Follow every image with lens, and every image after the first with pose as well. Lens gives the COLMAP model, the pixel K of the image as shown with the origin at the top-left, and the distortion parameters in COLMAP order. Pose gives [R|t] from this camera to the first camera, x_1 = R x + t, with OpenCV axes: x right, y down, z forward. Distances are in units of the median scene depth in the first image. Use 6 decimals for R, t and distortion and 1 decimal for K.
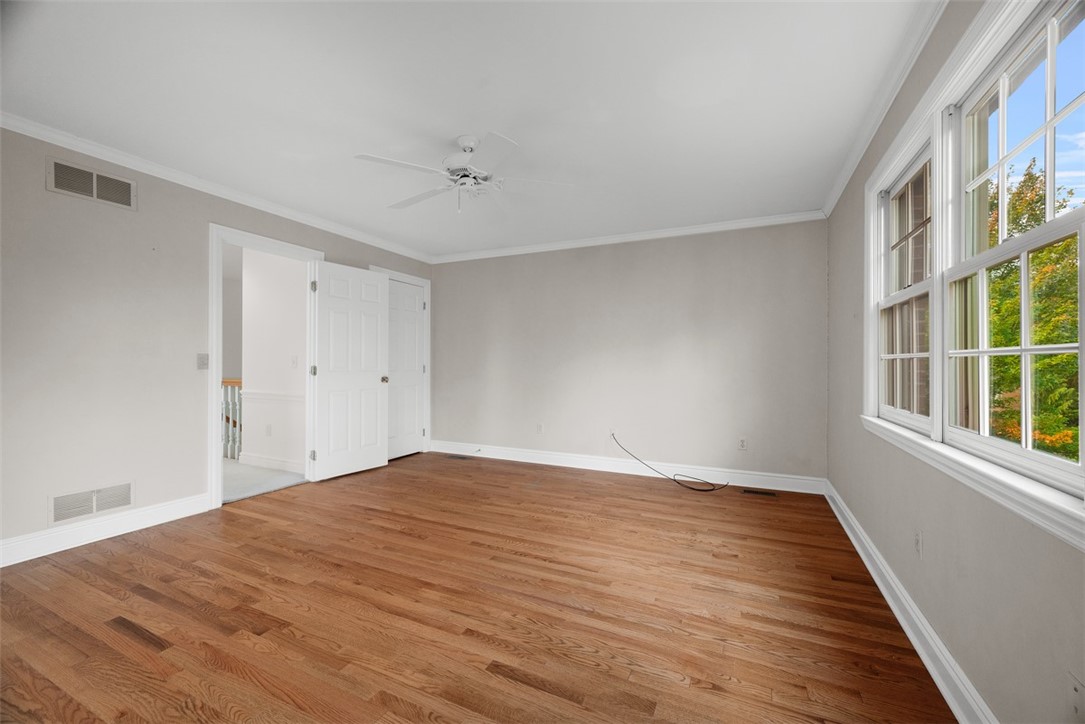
lens RADIAL K [[429.4, 0, 543.3], [0, 429.4, 362.2], [0, 0, 1]] dist [0.007525, -0.001807]
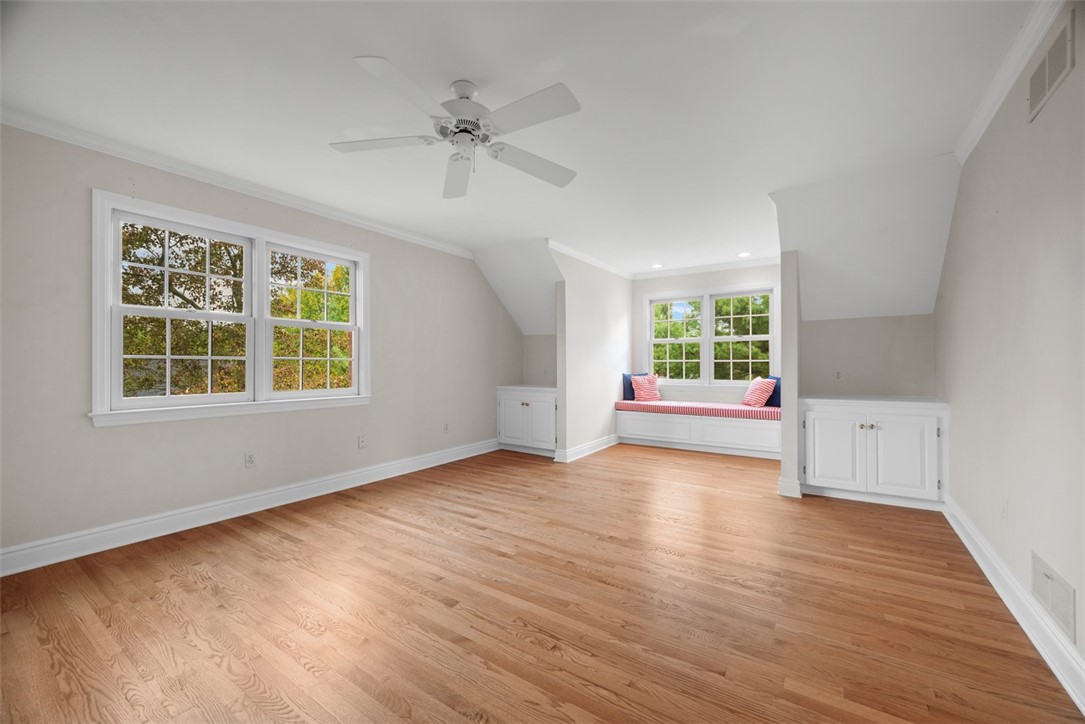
lens RADIAL K [[429.4, 0, 542.8], [0, 429.4, 362.3], [0, 0, 1]] dist [0.007525, -0.001807]
pose [[-0.988300, 0.000085, 0.152521, -0.519576], [-0.000850, 0.999981, -0.006069, 0.005988], [-0.152518, -0.006127, -0.988282, 2.068405]]
